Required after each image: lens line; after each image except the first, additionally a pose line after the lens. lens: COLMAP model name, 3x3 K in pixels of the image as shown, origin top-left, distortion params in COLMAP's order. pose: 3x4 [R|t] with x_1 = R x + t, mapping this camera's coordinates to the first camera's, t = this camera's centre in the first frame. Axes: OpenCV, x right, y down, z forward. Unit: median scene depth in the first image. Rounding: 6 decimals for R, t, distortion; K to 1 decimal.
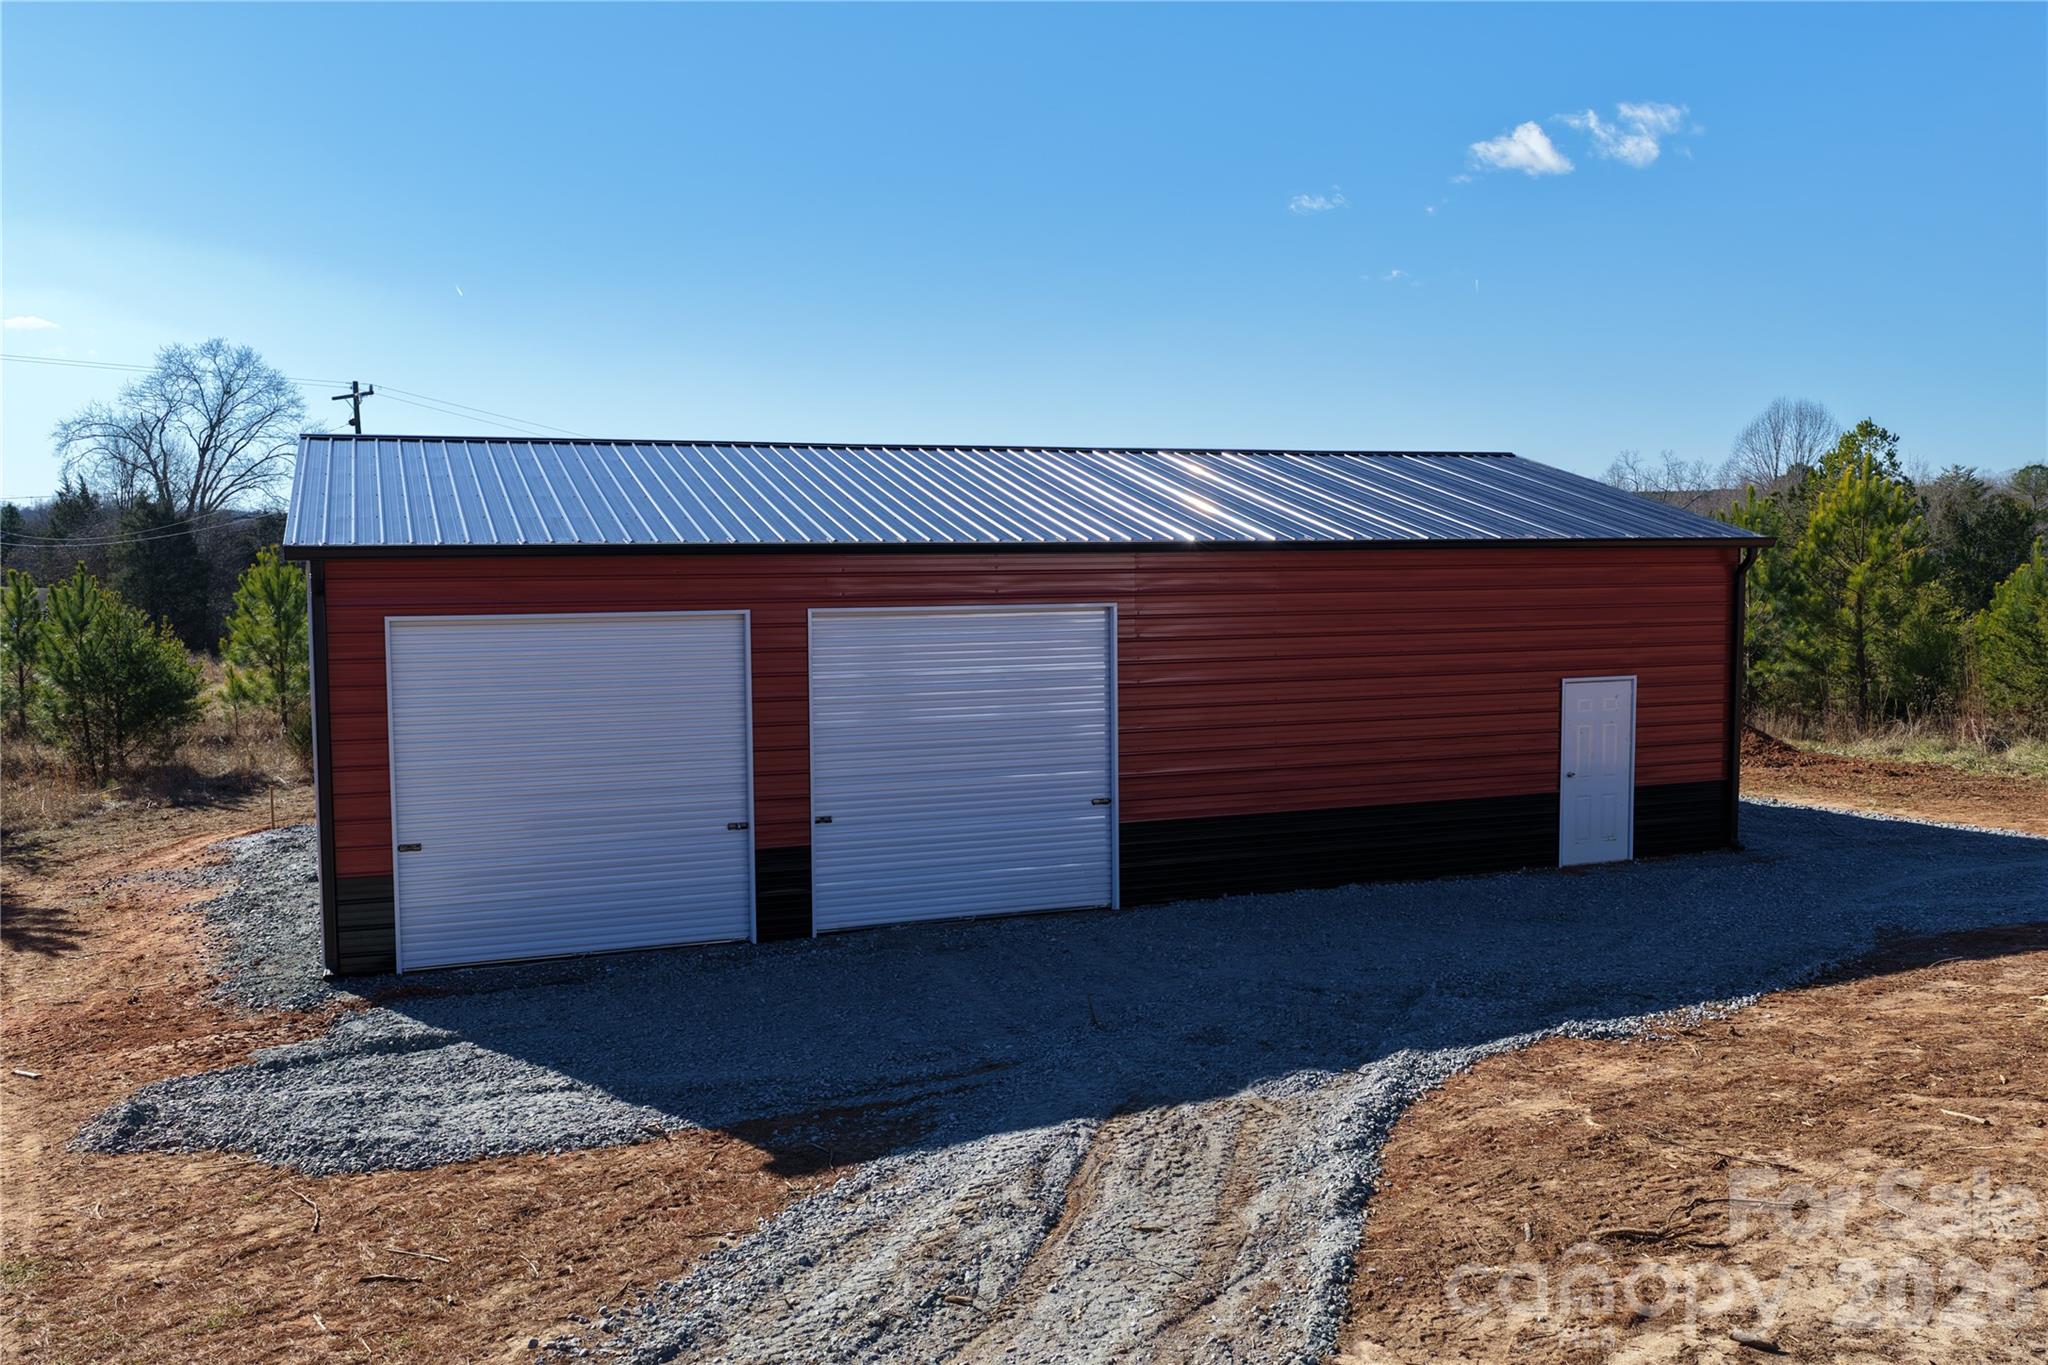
lens RADIAL K [[1735.0, 0, 1024.9], [0, 1735.0, 679.9], [0, 0, 1]] dist [-0.006294, 0.010099]
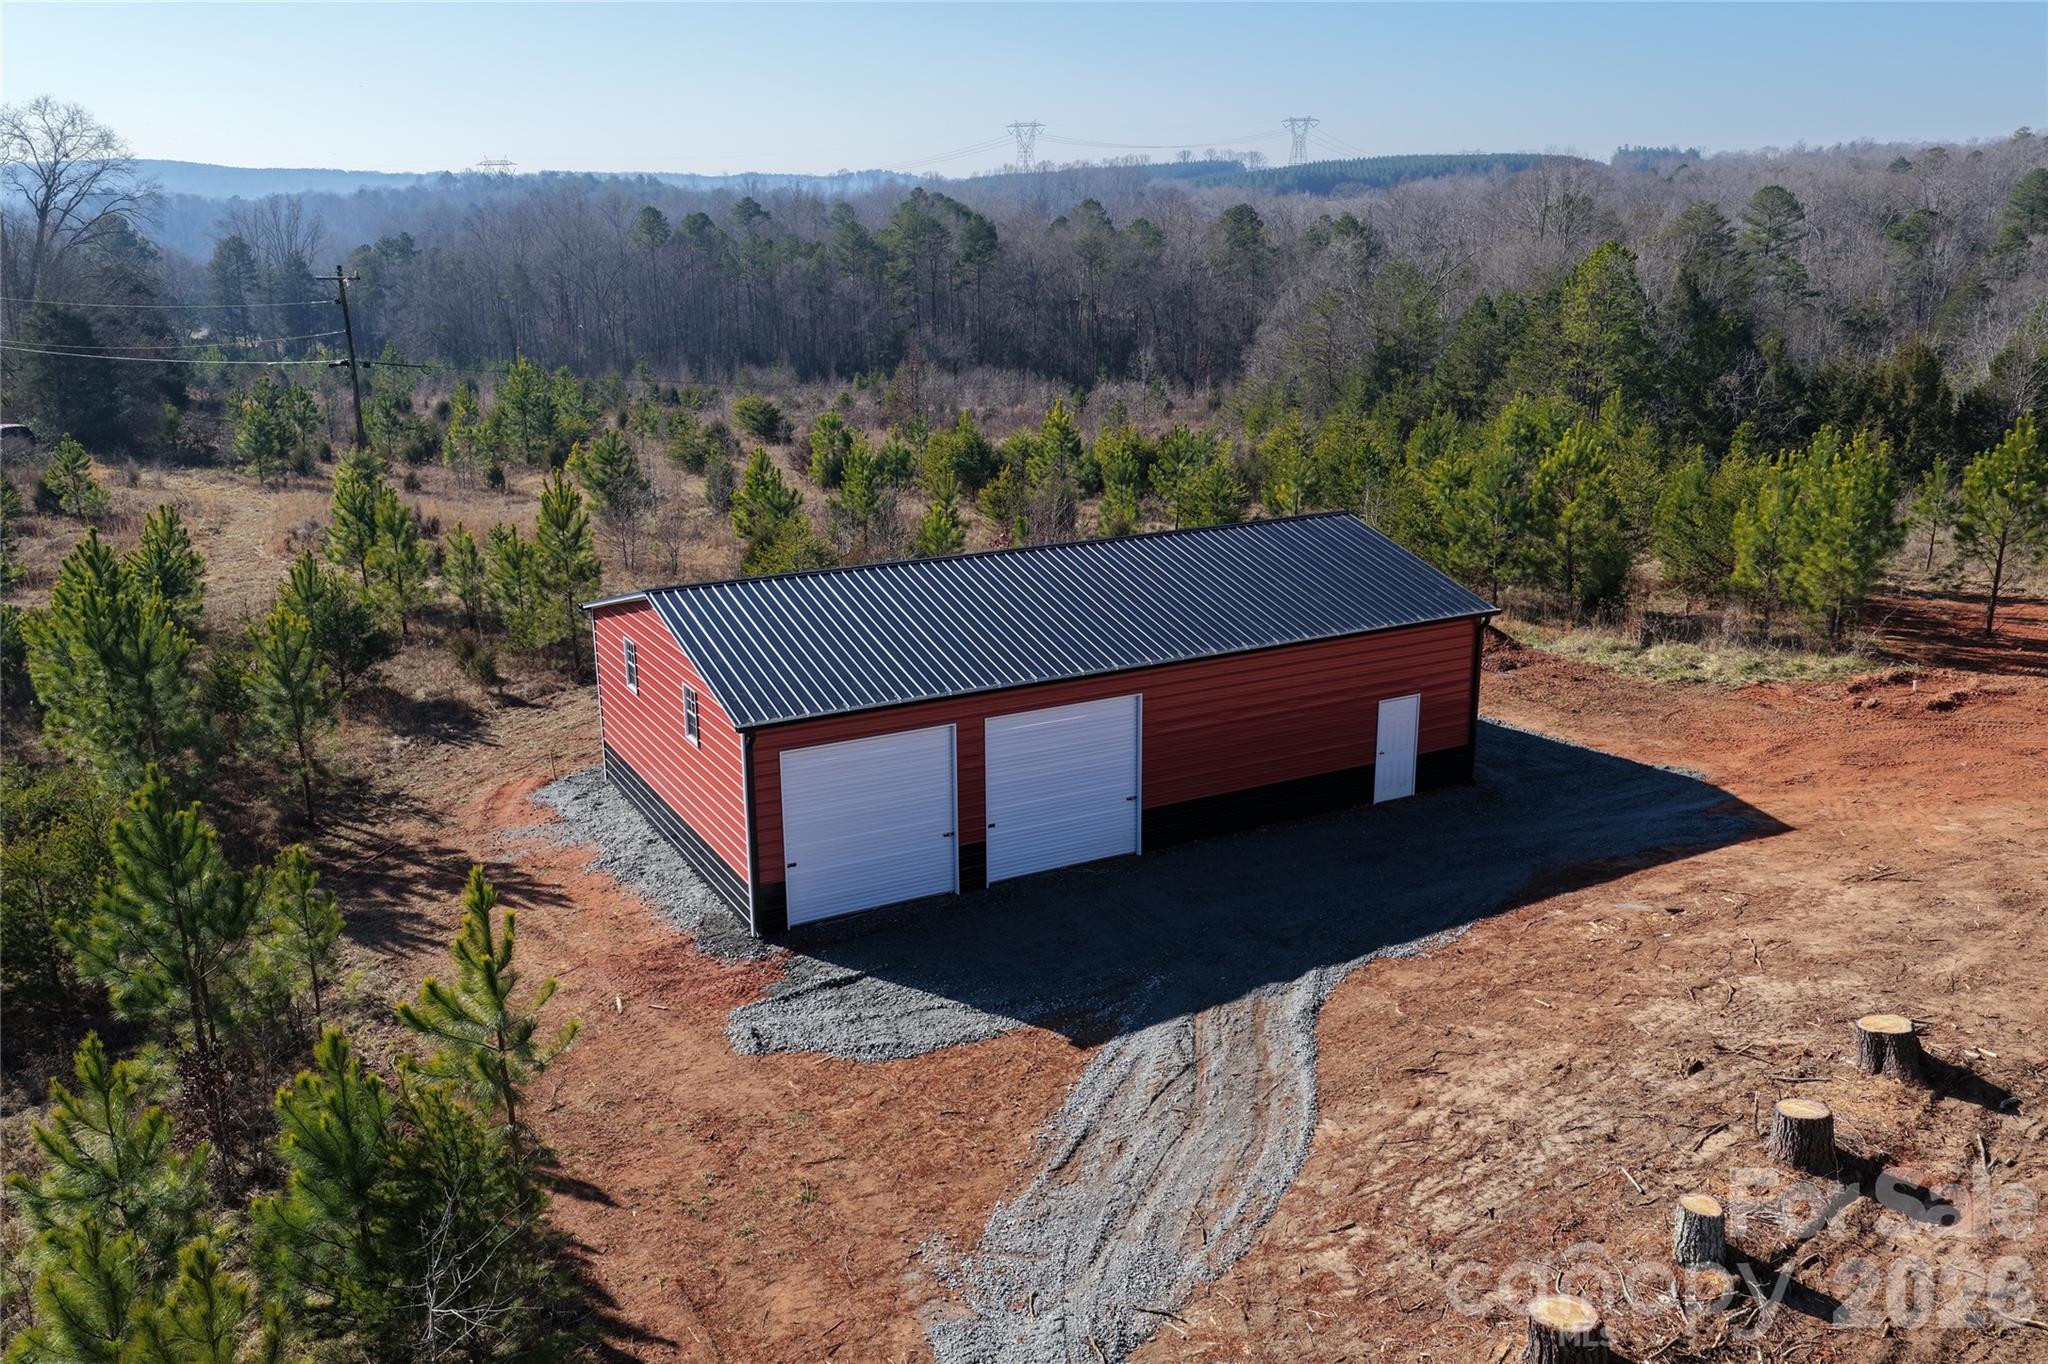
lens RADIAL K [[1735.0, 0, 1024.0], [0, 1735.0, 683.8], [0, 0, 1]] dist [-0.006294, 0.010099]
pose [[0.992437, -0.035867, 0.117394, -0.287886], [0.012055, 0.980216, 0.197565, -0.423376], [-0.122158, -0.194656, 0.973235, -0.754412]]
